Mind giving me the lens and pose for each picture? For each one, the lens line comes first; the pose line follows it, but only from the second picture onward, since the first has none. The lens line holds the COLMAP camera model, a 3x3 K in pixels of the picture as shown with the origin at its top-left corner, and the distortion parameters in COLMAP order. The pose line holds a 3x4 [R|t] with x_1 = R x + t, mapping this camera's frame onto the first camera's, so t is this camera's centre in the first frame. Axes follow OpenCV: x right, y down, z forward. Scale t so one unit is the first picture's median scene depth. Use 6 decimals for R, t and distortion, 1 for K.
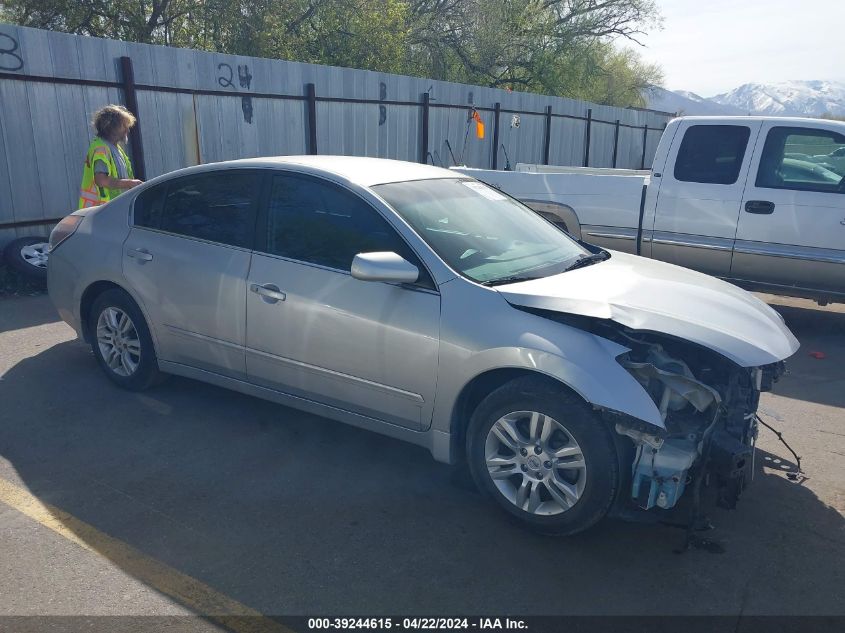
lens RADIAL K [[671.1, 0, 422.5], [0, 671.1, 316.5], [0, 0, 1]] dist [-0.006604, 0.001147]
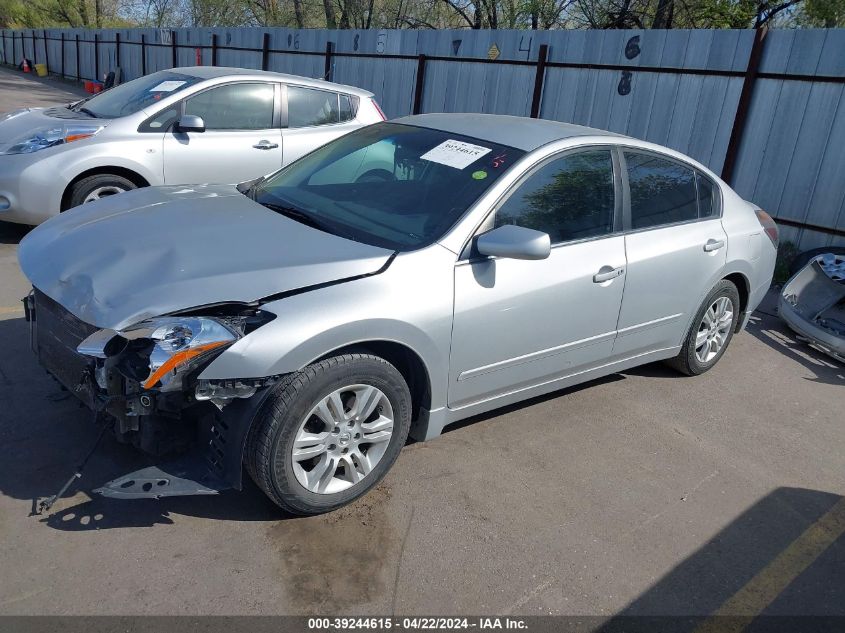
lens RADIAL K [[671.1, 0, 422.5], [0, 671.1, 316.5], [0, 0, 1]] dist [-0.006604, 0.001147]
pose [[-0.299453, 0.262088, -0.917408, 0.804191], [-0.345632, 0.866425, 0.360341, -0.272129], [0.889307, 0.424990, -0.168868, 1.068565]]
